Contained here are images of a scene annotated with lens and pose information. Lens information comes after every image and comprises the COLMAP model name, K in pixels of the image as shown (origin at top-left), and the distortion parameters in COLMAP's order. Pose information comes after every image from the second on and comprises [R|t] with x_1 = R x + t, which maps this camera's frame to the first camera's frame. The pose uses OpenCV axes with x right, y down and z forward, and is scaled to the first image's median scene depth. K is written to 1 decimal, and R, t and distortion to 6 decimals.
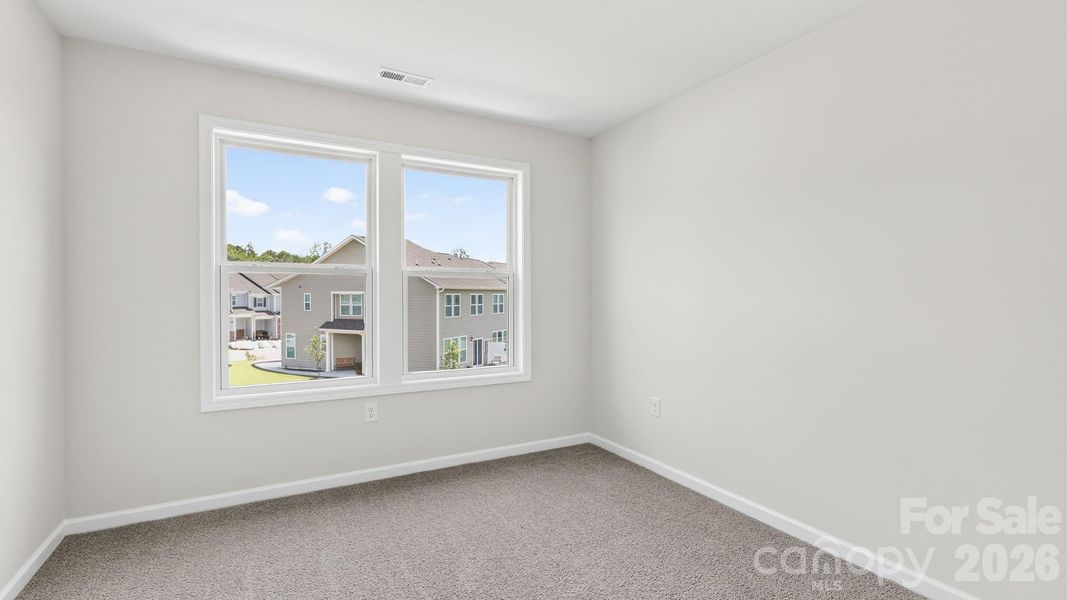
lens RADIAL K [[489.6, 0, 532.1], [0, 489.6, 296.0], [0, 0, 1]] dist [-0.001487, 0.000284]
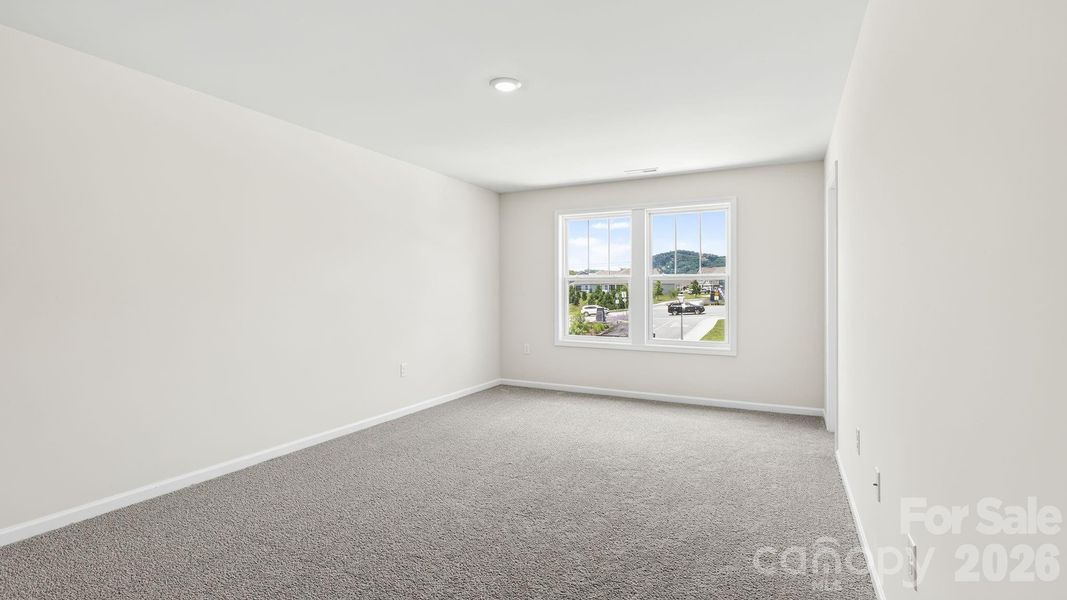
lens RADIAL K [[489.6, 0, 532.1], [0, 489.6, 296.0], [0, 0, 1]] dist [-0.001487, 0.000284]
pose [[0.536465, 0.008185, -0.843883, 1.059207], [-0.006676, 0.999963, 0.005454, 0.003989], [0.843896, 0.002708, 0.536500, -0.255877]]
